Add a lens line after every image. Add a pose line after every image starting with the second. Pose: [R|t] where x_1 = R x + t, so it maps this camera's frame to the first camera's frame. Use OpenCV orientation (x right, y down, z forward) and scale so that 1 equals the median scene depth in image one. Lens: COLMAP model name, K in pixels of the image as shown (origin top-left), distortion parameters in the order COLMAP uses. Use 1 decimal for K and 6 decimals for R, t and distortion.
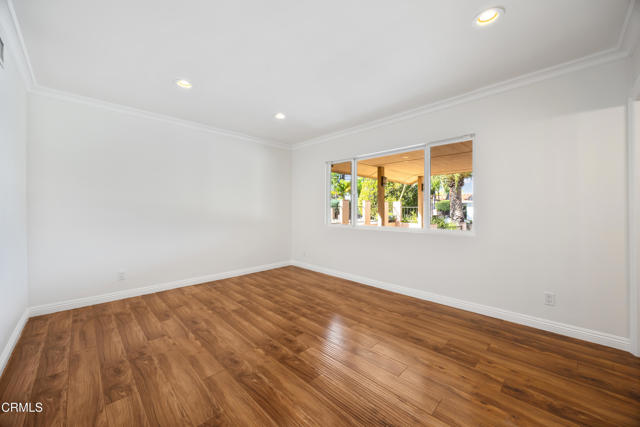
lens RADIAL K [[251.6, 0, 316.3], [0, 251.6, 214.5], [0, 0, 1]] dist [-0.001101, -0.000109]
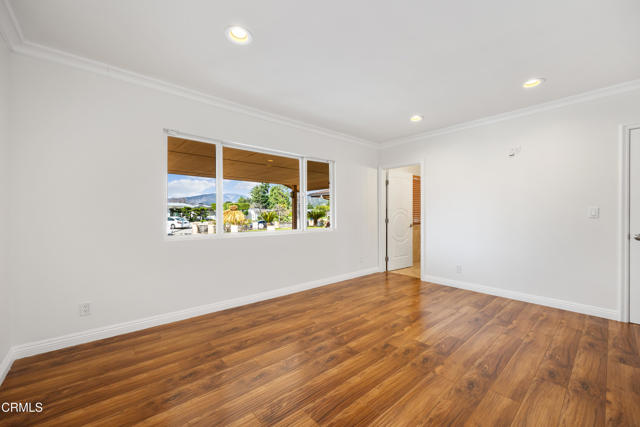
lens RADIAL K [[251.6, 0, 323.2], [0, 251.6, 208.8], [0, 0, 1]] dist [-0.001101, -0.000109]
pose [[0.041461, 0.022927, 0.998877, -0.871260], [0.015621, 0.999600, -0.023592, -0.005451], [-0.999018, 0.016582, 0.041086, 1.042105]]
